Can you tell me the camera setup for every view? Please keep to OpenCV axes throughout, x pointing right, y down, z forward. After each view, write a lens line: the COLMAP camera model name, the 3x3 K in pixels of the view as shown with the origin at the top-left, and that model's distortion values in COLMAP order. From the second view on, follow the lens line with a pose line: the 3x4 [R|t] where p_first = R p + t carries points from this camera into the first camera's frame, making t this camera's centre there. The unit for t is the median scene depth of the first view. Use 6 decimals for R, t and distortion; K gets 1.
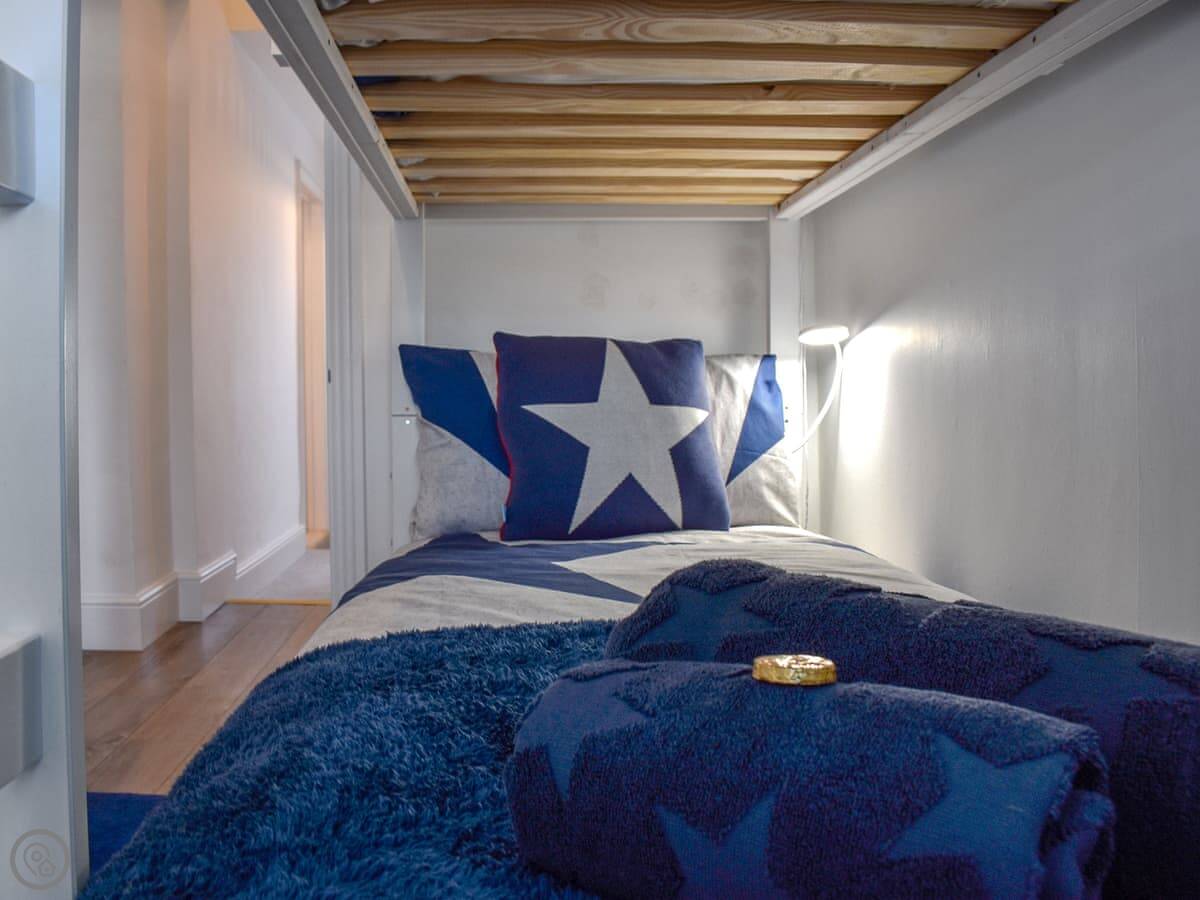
lens RADIAL K [[1090.5, 0, 598.4], [0, 1090.5, 432.0], [0, 0, 1]] dist [-0.089748, -0.001740]
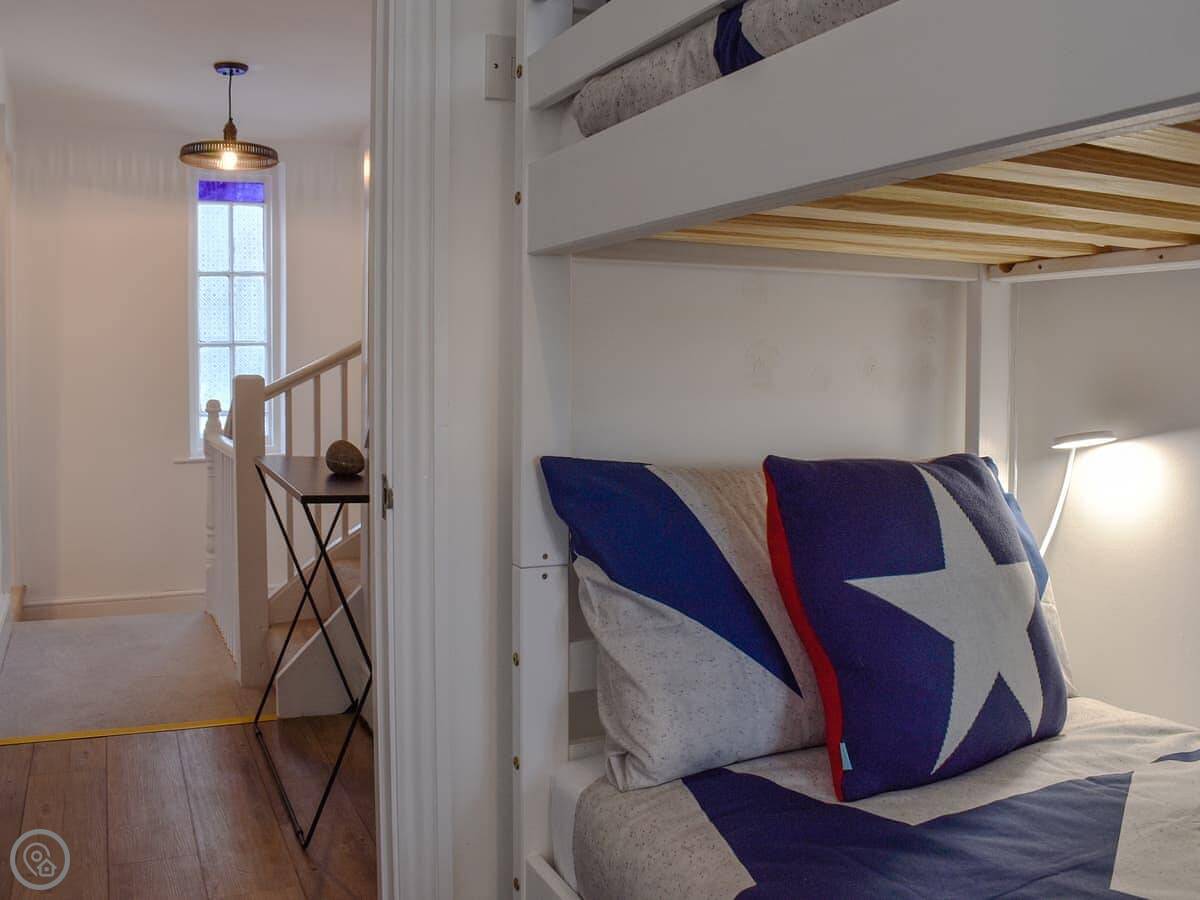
lens RADIAL K [[1090.5, 0, 598.4], [0, 1090.5, 432.0], [0, 0, 1]] dist [-0.089748, -0.001740]
pose [[0.923520, -0.008761, 0.383451, -0.434669], [-0.002125, 0.999607, 0.027957, -0.124971], [-0.383545, -0.026634, 0.923138, 0.449839]]
